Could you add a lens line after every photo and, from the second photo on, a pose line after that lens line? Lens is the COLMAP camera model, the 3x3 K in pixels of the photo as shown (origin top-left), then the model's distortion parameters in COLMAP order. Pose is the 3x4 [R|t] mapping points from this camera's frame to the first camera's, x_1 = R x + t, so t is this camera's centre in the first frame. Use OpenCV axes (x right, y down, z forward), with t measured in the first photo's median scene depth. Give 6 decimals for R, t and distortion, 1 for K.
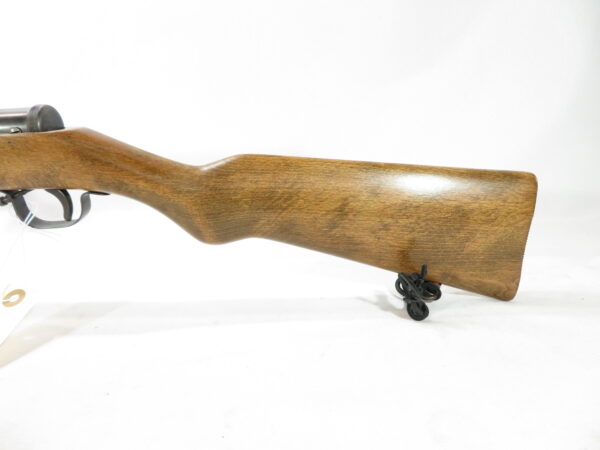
lens RADIAL K [[430.7, 0, 300.0], [0, 430.7, 225.0], [0, 0, 1]] dist [0.006122, 0.002597]
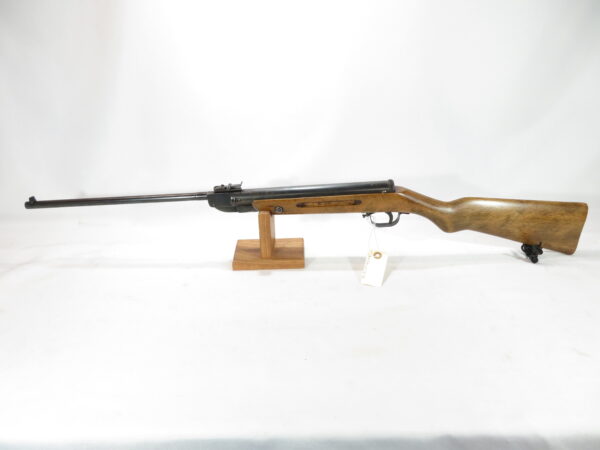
lens RADIAL K [[430.7, 0, 300.0], [0, 430.7, 225.0], [0, 0, 1]] dist [0.006122, 0.002597]
pose [[0.999810, -0.008633, -0.017489, -1.031874], [0.010768, 0.991984, 0.125903, -0.323259], [0.016262, -0.126068, 0.991888, -1.459336]]
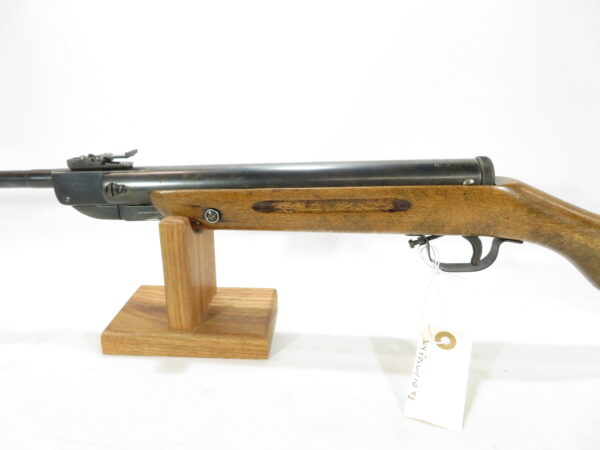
lens RADIAL K [[430.7, 0, 300.0], [0, 430.7, 225.0], [0, 0, 1]] dist [0.006122, 0.002597]
pose [[0.998133, 0.040184, -0.046005, -0.936176], [-0.040366, 0.999180, -0.003037, -0.088653], [0.045846, 0.004888, 0.998937, -0.056999]]
